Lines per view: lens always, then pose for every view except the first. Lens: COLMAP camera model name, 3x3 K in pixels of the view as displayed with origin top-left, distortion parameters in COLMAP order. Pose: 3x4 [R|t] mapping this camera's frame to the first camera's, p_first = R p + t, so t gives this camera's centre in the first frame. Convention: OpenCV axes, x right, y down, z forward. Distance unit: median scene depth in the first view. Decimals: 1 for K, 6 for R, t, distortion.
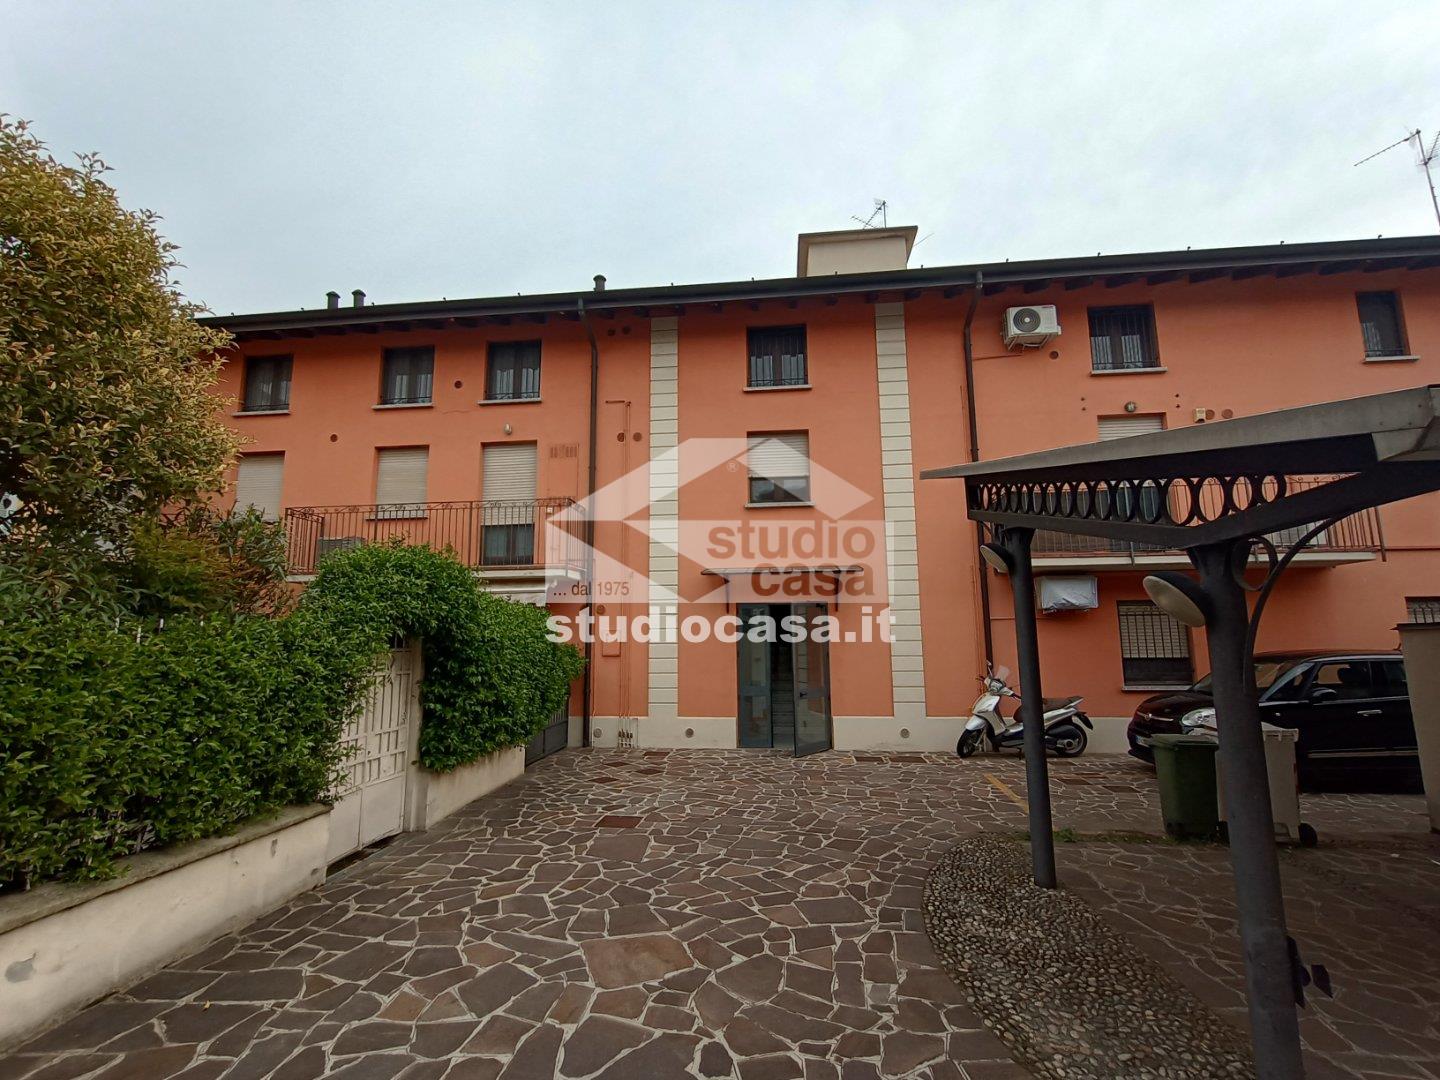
lens RADIAL K [[652.7, 0, 722.4], [0, 652.7, 542.3], [0, 0, 1]] dist [-0.000132, 0.000701]
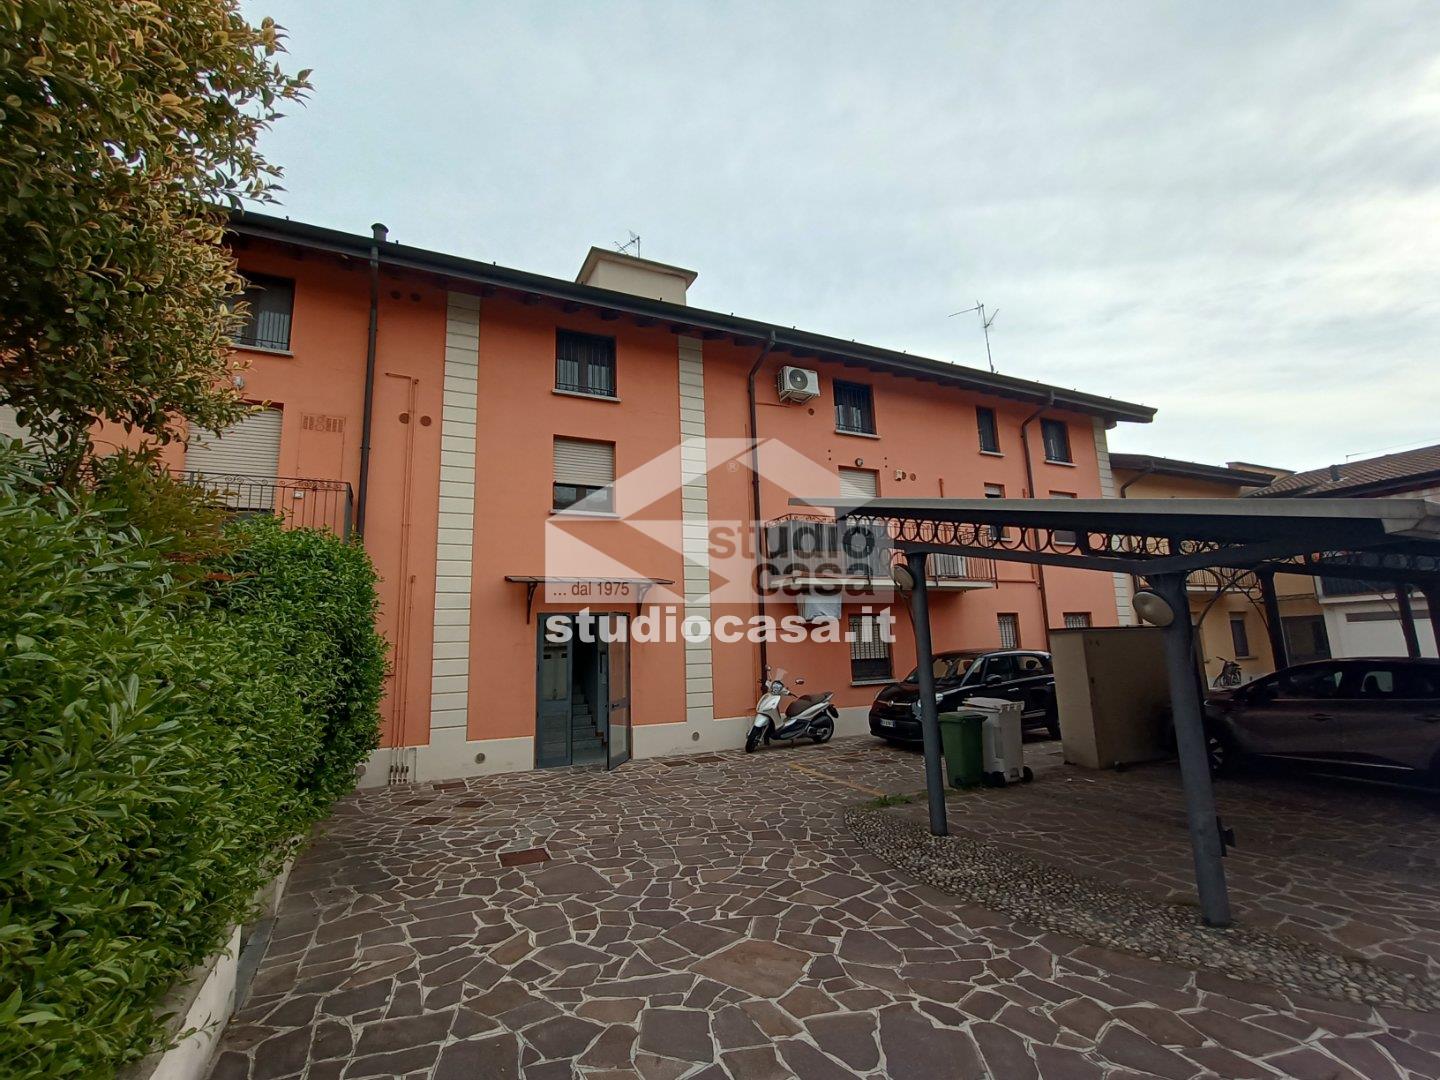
lens RADIAL K [[651.0, 0, 718.9], [0, 651.0, 534.2], [0, 0, 1]] dist [0.001610, 0.000323]
pose [[0.846415, 0.073085, 0.527485, -0.269560], [-0.054246, 0.997218, -0.051123, 0.013329], [-0.529754, 0.014657, 0.848025, 0.065400]]
